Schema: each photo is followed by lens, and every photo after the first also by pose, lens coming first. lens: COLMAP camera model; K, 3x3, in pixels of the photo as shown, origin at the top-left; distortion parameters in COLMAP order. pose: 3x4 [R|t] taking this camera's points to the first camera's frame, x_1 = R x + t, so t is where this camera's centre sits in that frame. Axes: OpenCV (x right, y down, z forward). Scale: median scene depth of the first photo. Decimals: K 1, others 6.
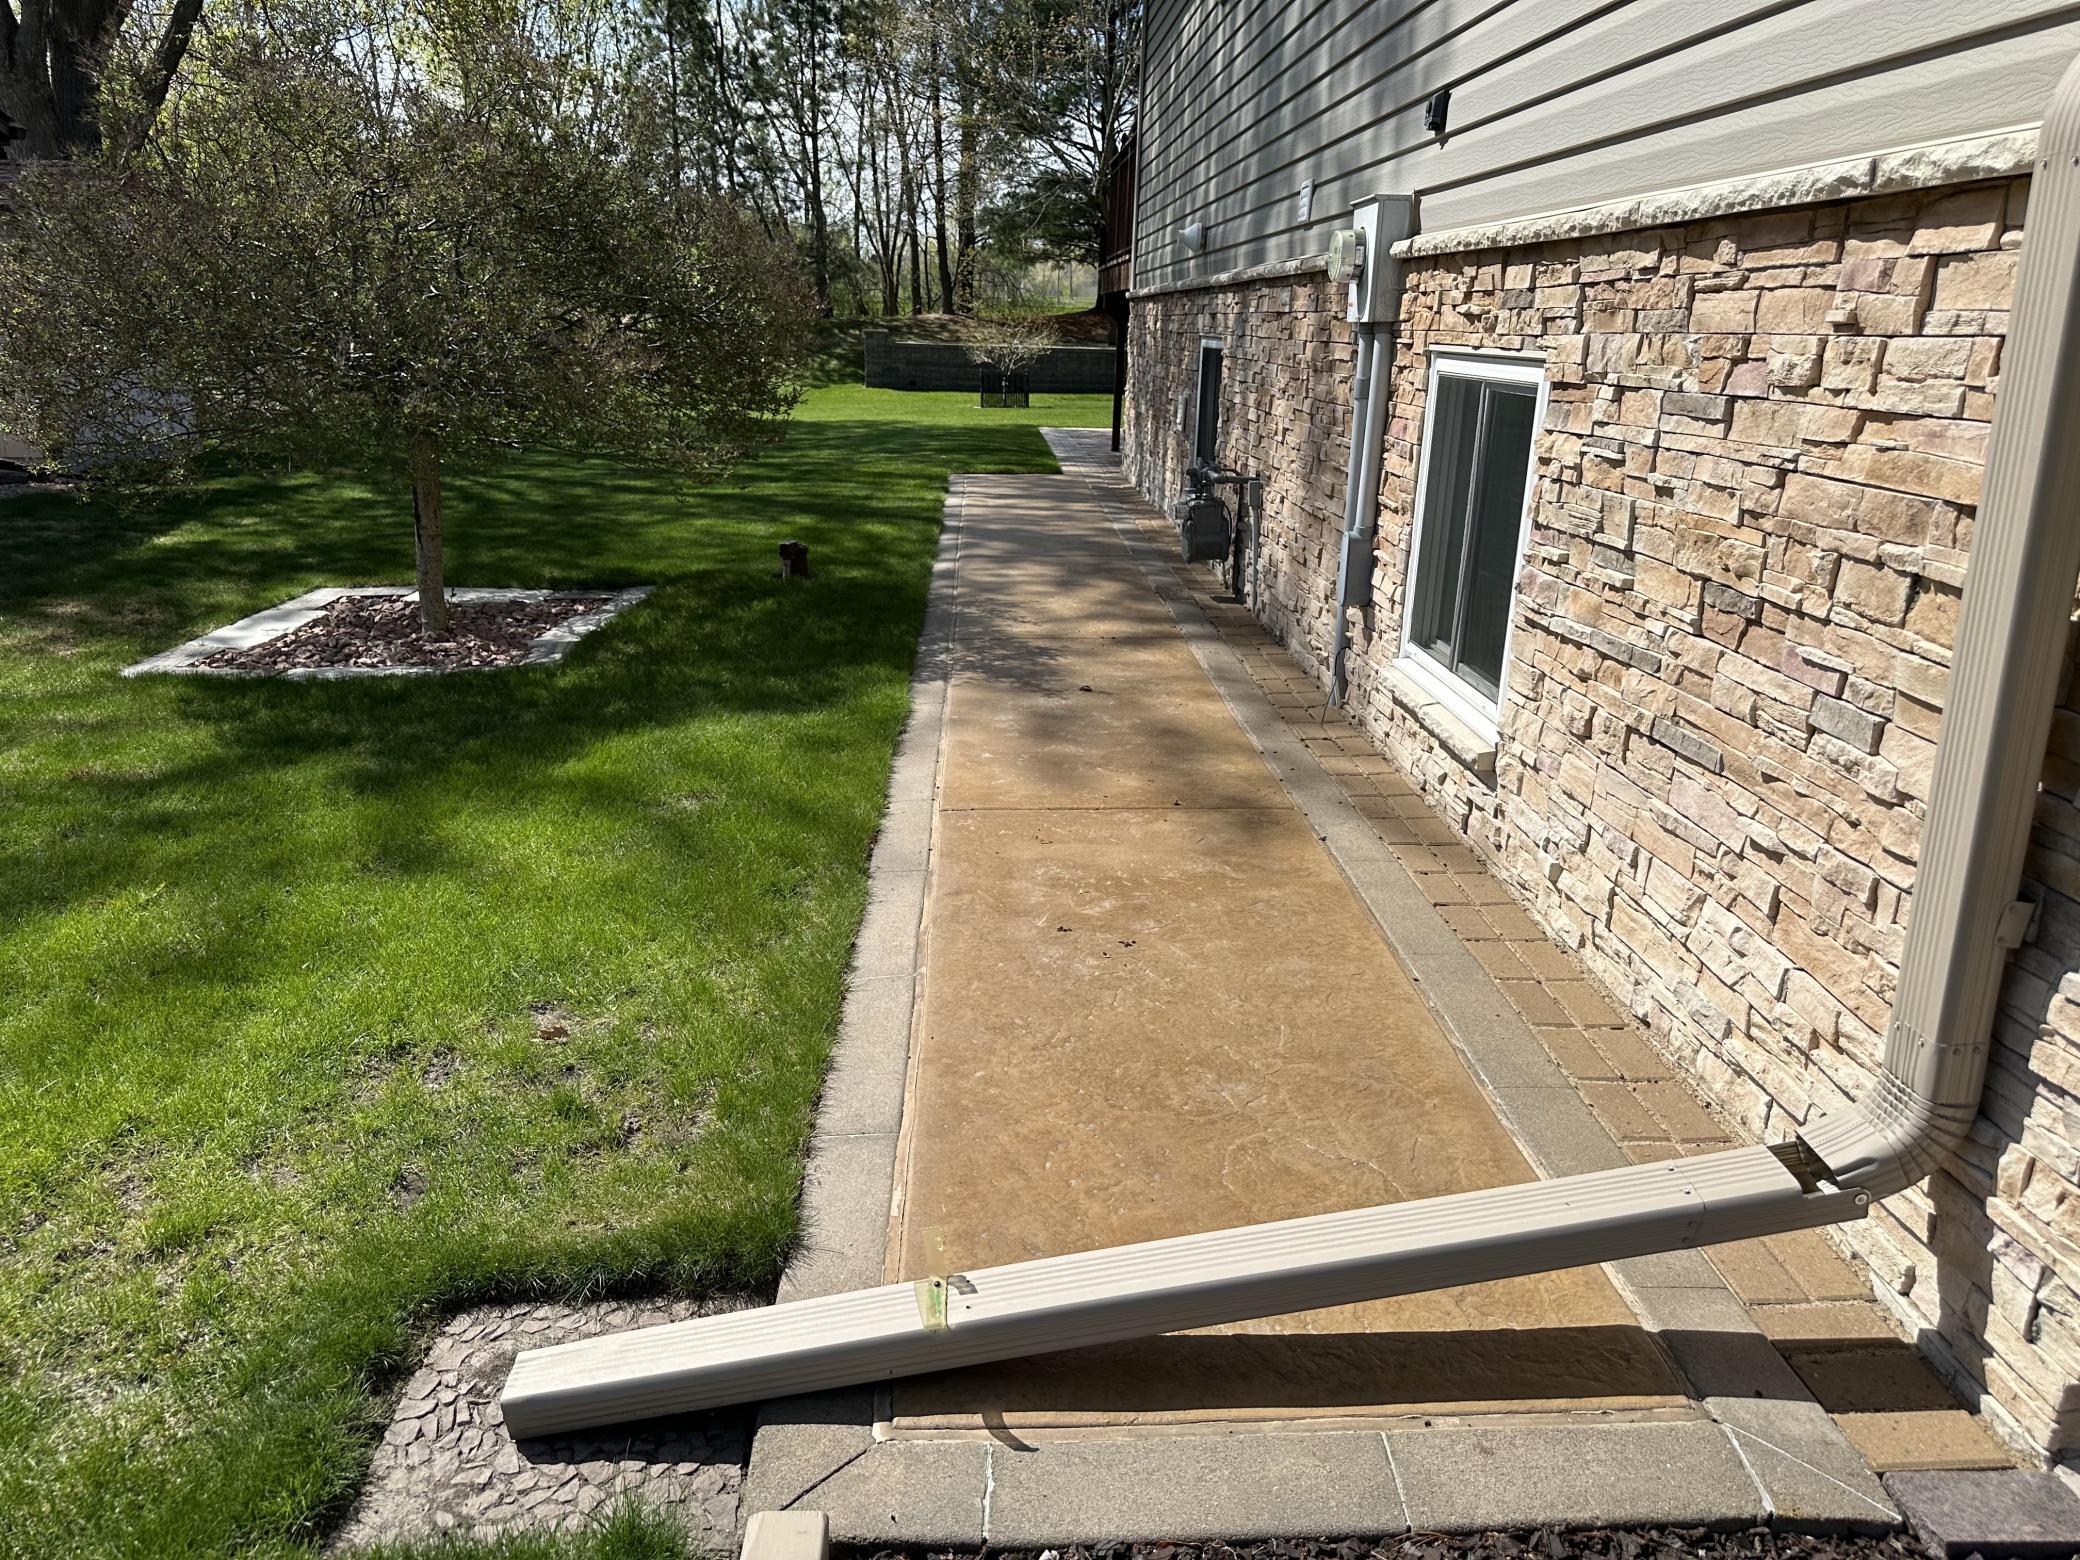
lens RADIAL K [[1472.7, 0, 1042.4], [0, 1472.7, 781.7], [0, 0, 1]] dist [-0.002768, -0.005932]
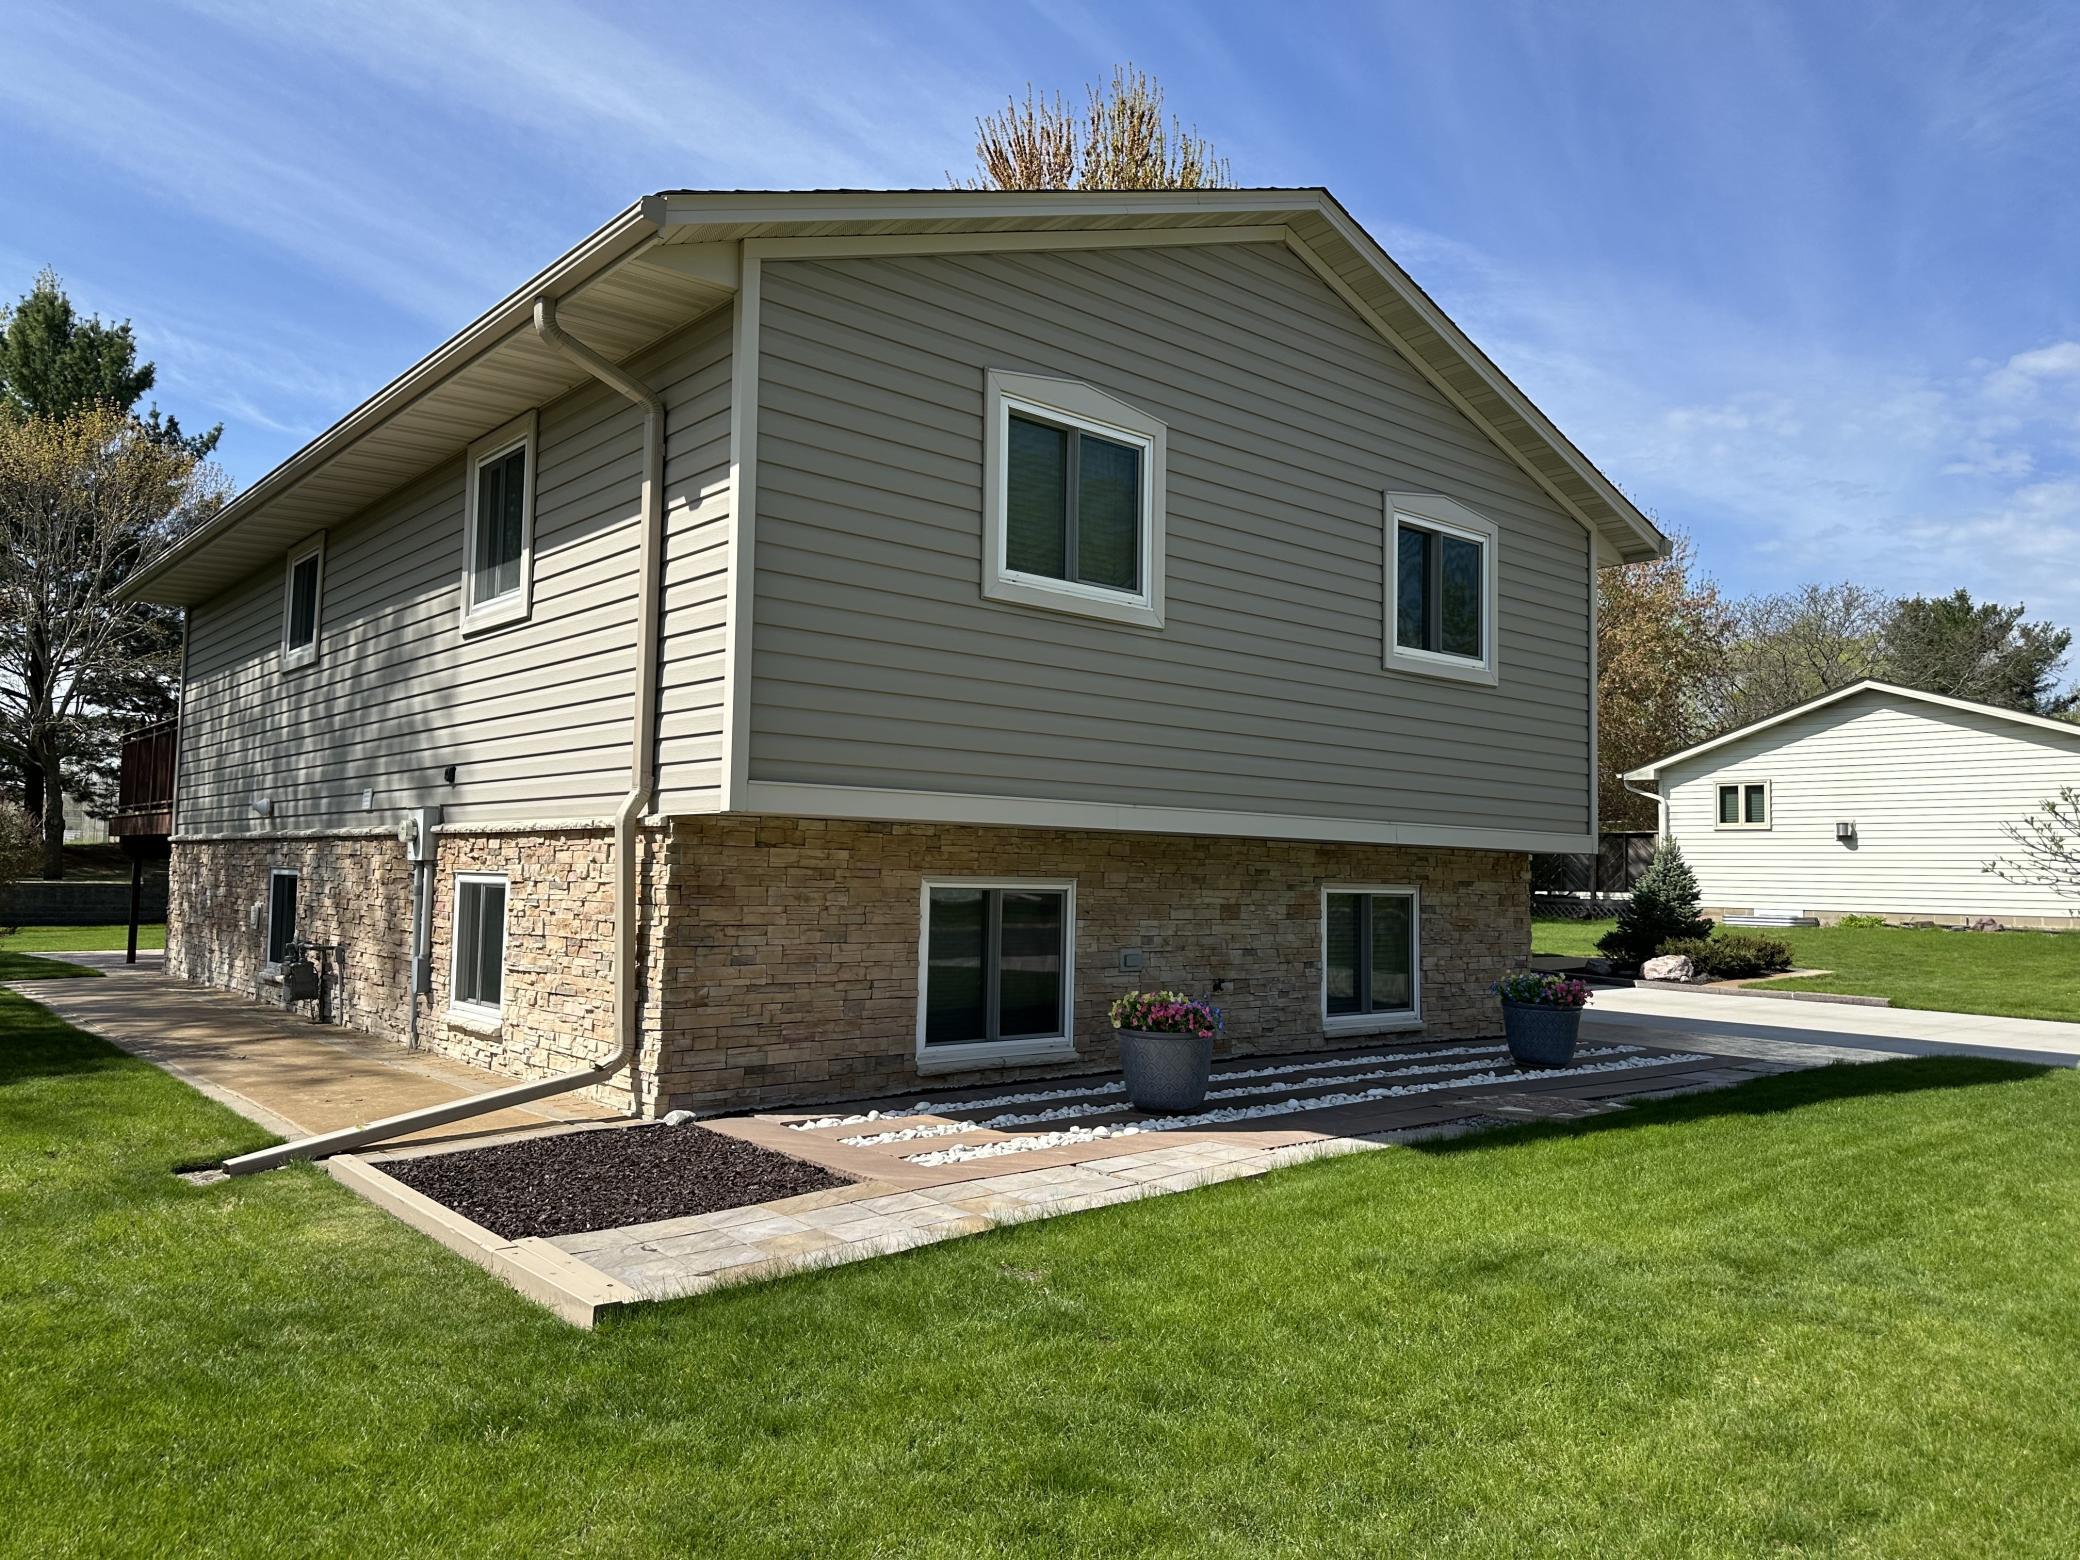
lens RADIAL K [[1472.7, 0, 1038.1], [0, 1472.7, 778.9], [0, 0, 1]] dist [-0.002768, -0.005932]
pose [[0.780678, 0.027158, 0.624344, -0.487810], [0.191153, 0.940794, -0.279940, 0.406906], [-0.594982, 0.337888, 0.729266, -1.329305]]
